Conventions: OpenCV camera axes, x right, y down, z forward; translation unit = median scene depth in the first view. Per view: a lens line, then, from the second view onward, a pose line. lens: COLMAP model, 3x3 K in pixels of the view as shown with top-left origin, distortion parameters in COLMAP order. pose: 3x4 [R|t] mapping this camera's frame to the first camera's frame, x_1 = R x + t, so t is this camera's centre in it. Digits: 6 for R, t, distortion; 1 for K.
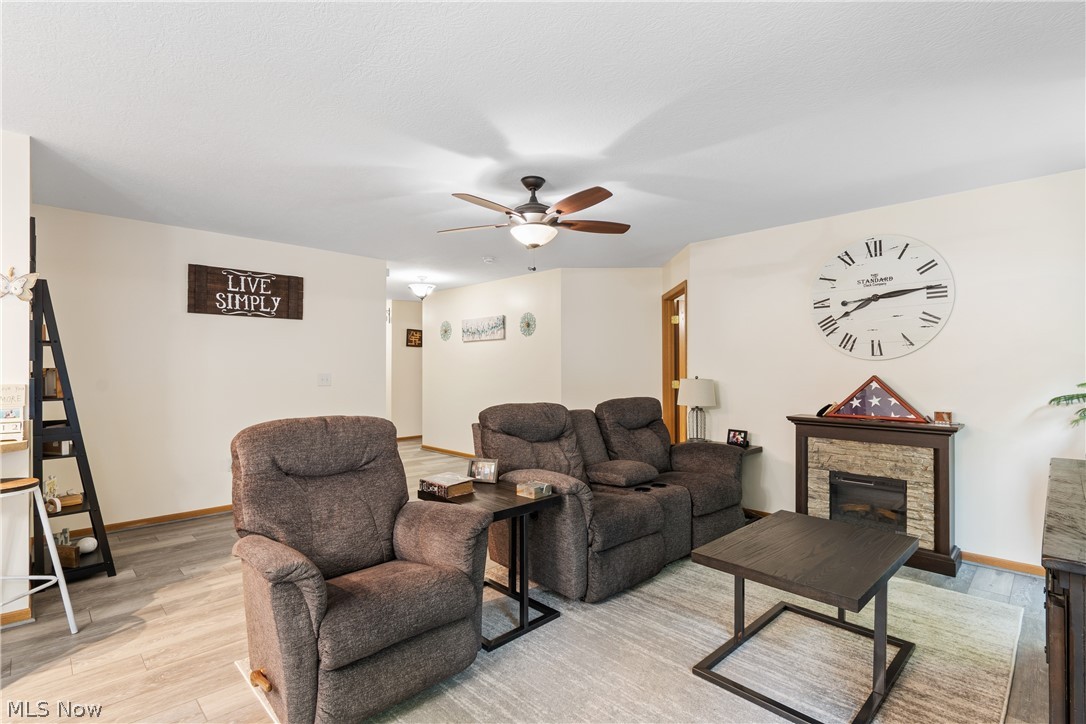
lens RADIAL K [[509.6, 0, 547.5], [0, 509.6, 364.4], [0, 0, 1]] dist [-0.001068, -0.002721]
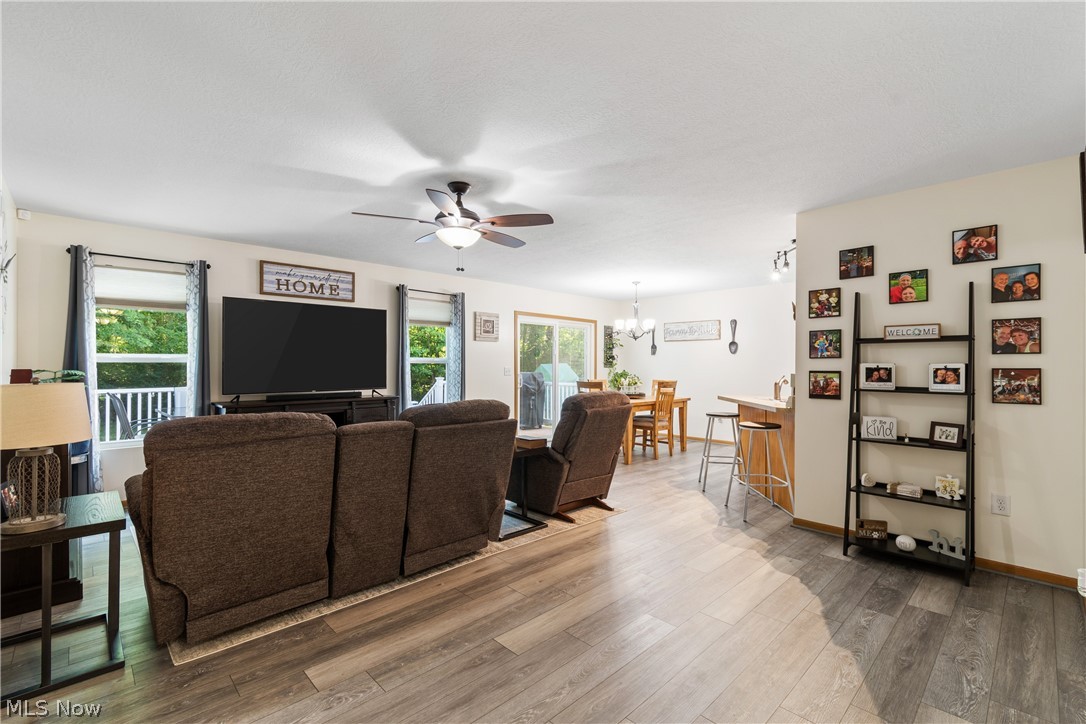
lens RADIAL K [[482.6, 0, 558.9], [0, 482.6, 364.9], [0, 0, 1]] dist [0.000028, -0.002049]
pose [[-0.999983, -0.004061, -0.004278, -0.202183], [-0.004038, 0.999978, -0.005299, 0.015200], [0.004299, -0.005282, -0.999977, 1.730703]]
